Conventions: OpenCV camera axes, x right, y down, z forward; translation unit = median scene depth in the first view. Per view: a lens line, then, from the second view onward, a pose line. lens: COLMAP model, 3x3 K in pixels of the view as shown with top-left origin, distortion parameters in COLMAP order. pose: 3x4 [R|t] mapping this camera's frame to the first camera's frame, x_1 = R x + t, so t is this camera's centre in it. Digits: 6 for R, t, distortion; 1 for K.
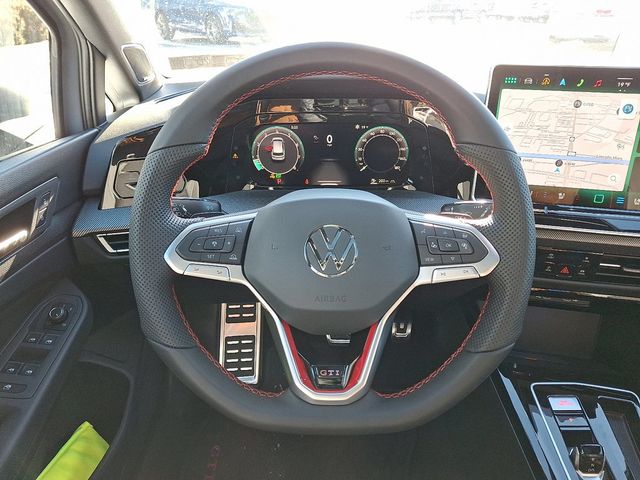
lens RADIAL K [[510.1, 0, 320.0], [0, 510.1, 240.0], [0, 0, 1]] dist [0.030528, -0.008242]
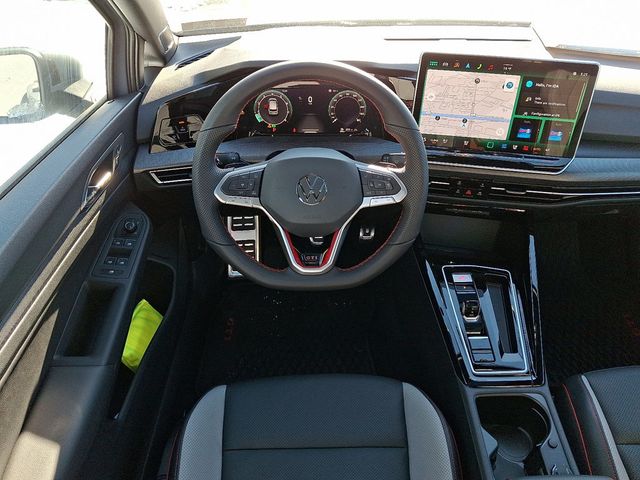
lens RADIAL K [[757.0, 0, 320.0], [0, 757.0, 240.0], [0, 0, 1]] dist [-0.006930, -0.038837]
pose [[0.999569, -0.015555, 0.024894, -0.012900], [0.010913, 0.984190, 0.176777, -0.202621], [-0.027250, -0.176429, 0.983936, -1.203215]]
